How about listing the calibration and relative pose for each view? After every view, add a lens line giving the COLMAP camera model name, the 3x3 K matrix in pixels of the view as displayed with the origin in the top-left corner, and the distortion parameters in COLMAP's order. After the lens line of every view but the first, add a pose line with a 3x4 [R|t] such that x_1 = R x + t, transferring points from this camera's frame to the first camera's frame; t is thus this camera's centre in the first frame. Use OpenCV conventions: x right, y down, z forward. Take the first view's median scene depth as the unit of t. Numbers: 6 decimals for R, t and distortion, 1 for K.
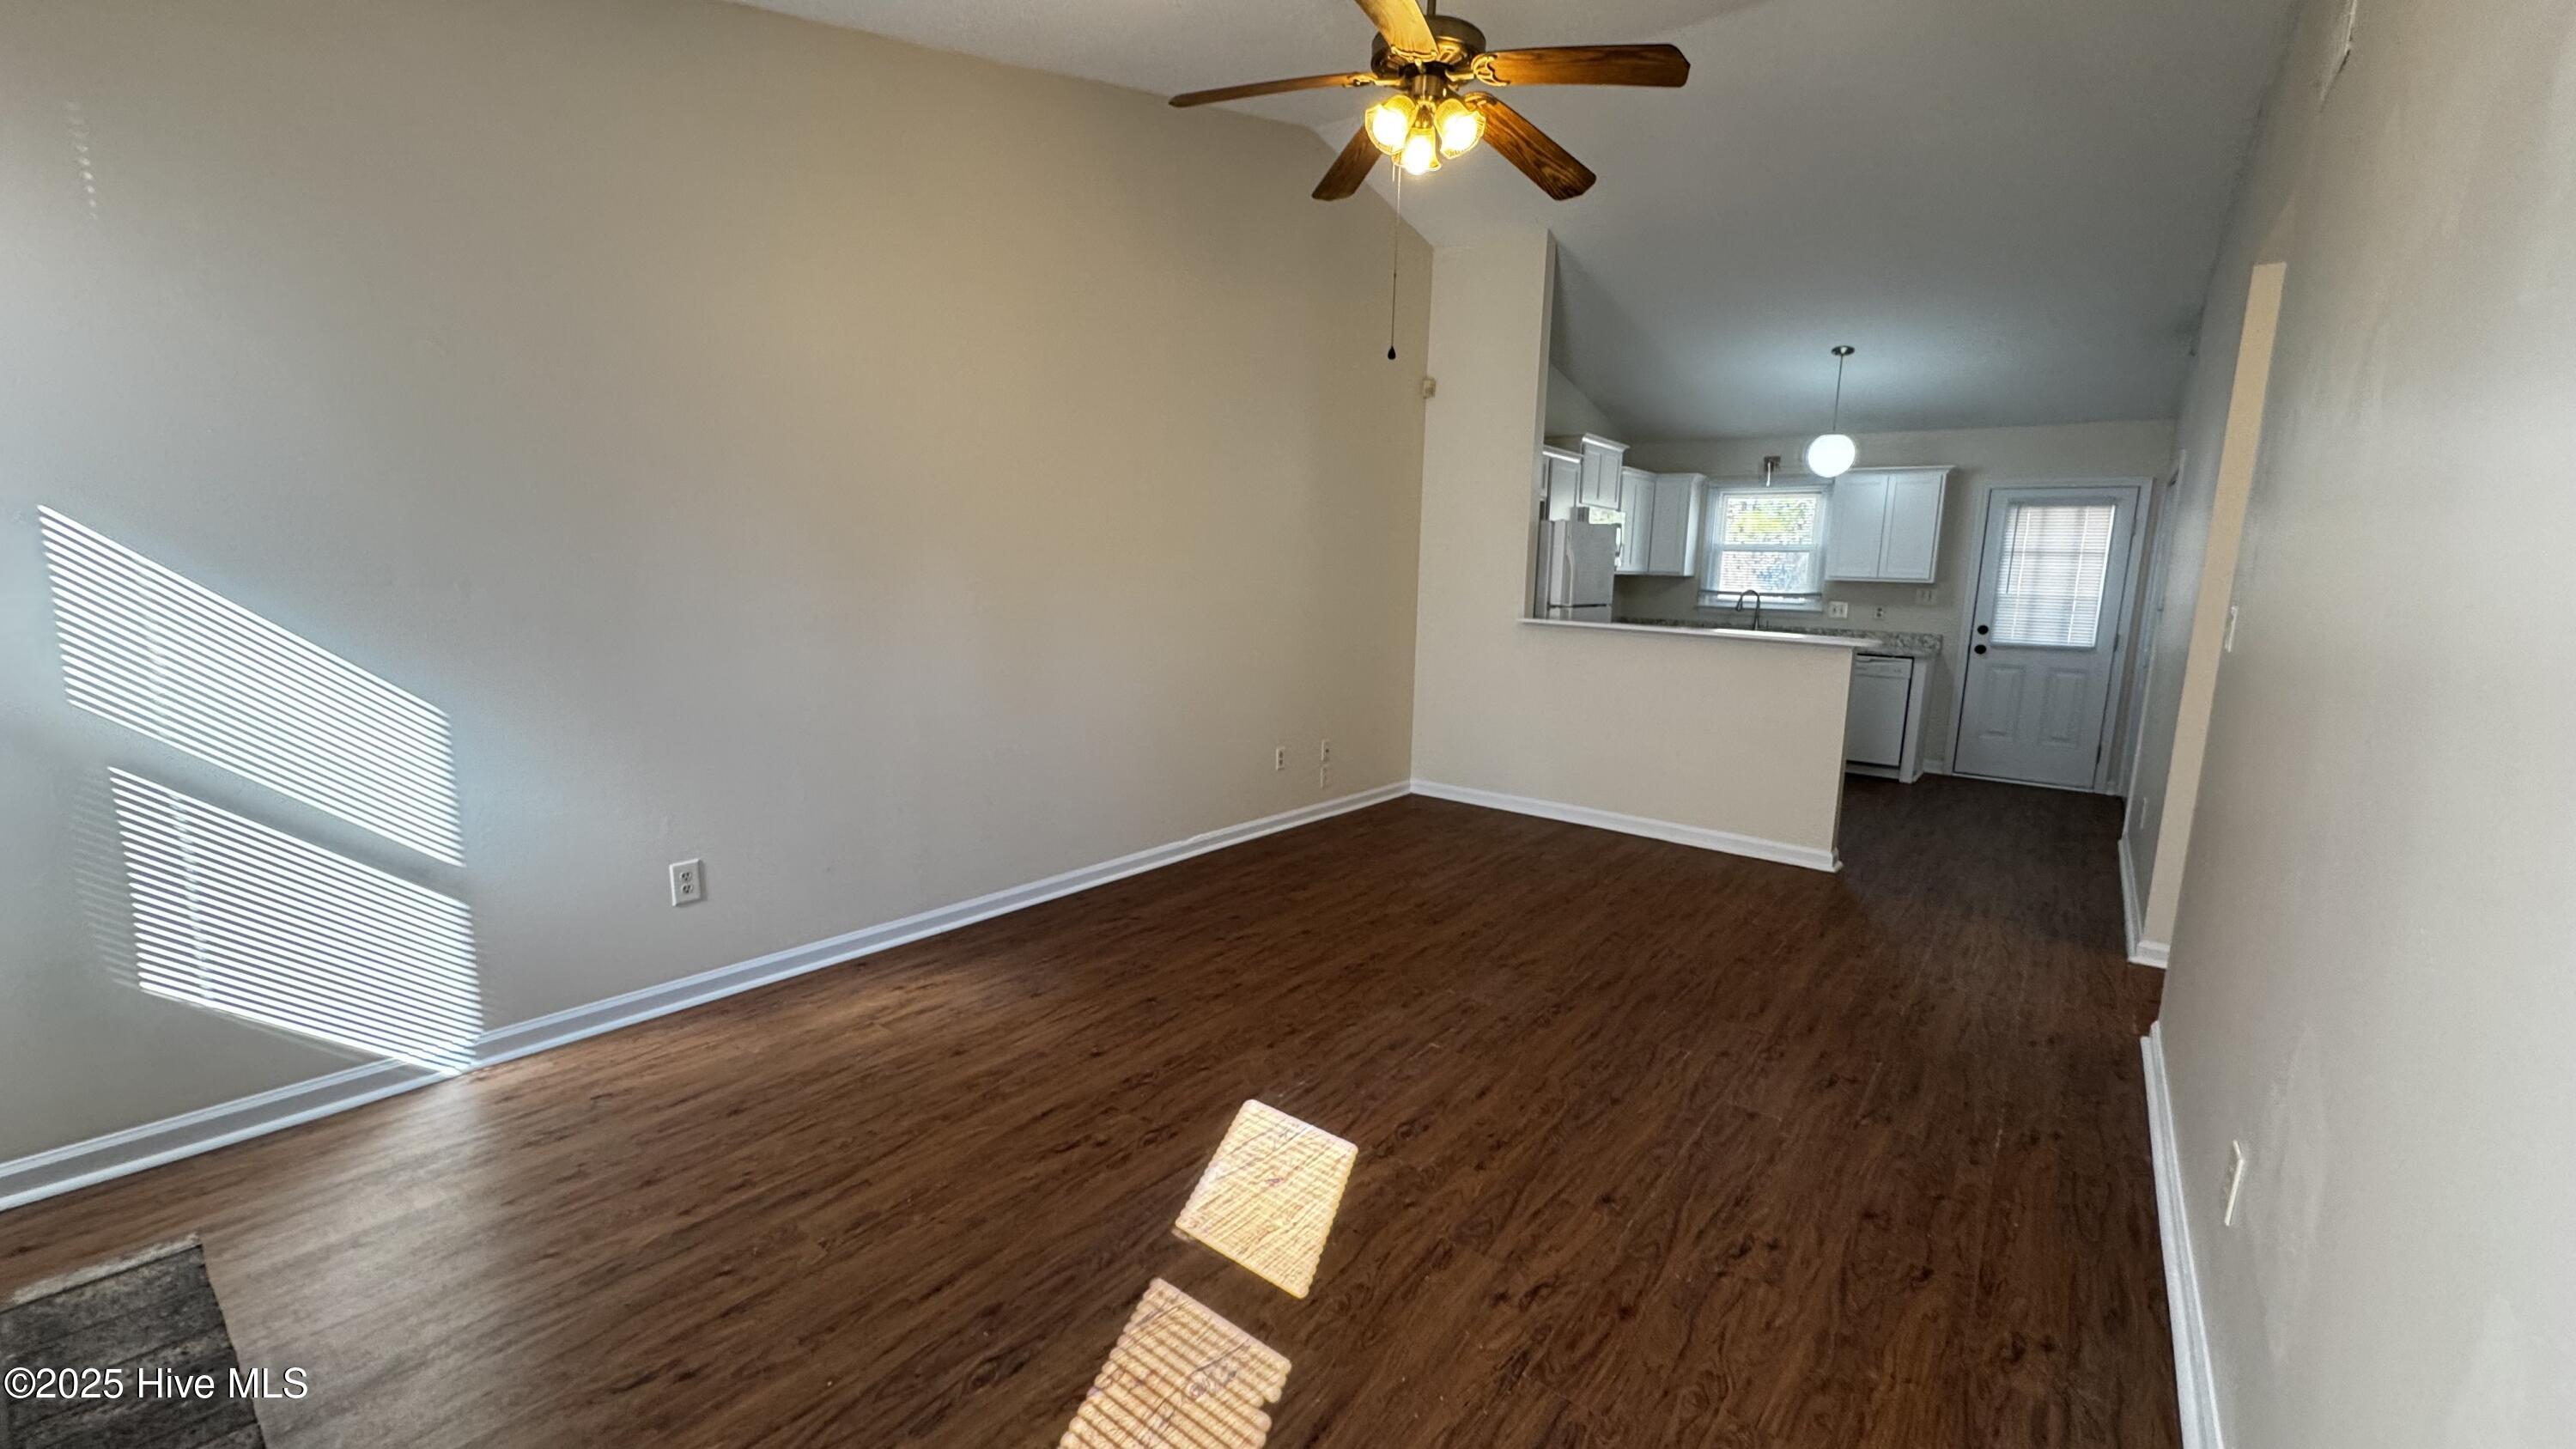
lens RADIAL K [[1036.8, 0, 1285.8], [0, 1036.8, 727.1], [0, 0, 1]] dist [-0.000380, -0.000020]
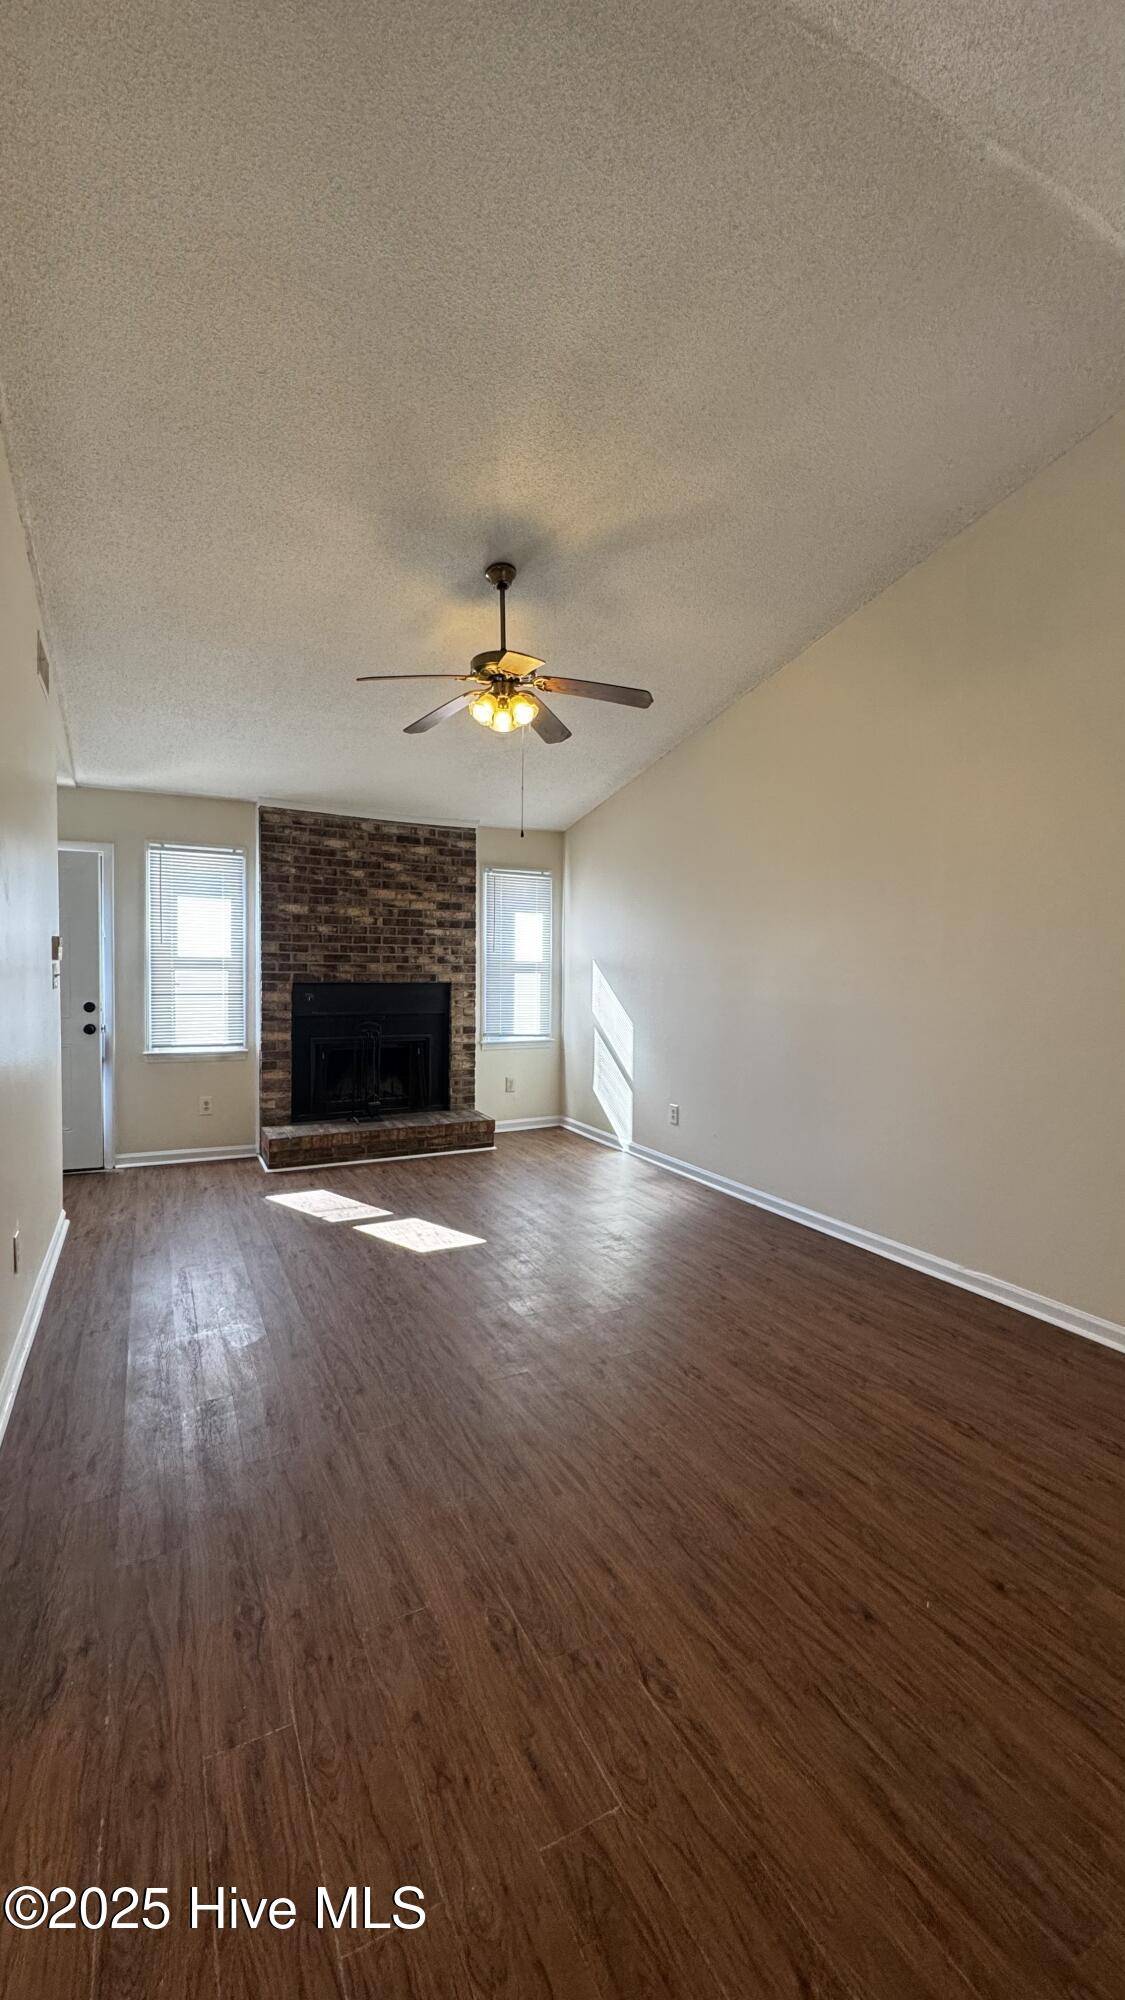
lens RADIAL K [[809.2, 0, 562.5], [0, 809.2, 1000.0], [0, 0, 1]] dist [-0.000254, 0.000025]
pose [[-0.427086, 0.001311, -0.904210, 0.829511], [-0.166547, 0.982776, 0.080090, -0.144259], [0.888741, 0.184798, -0.419511, 1.108777]]
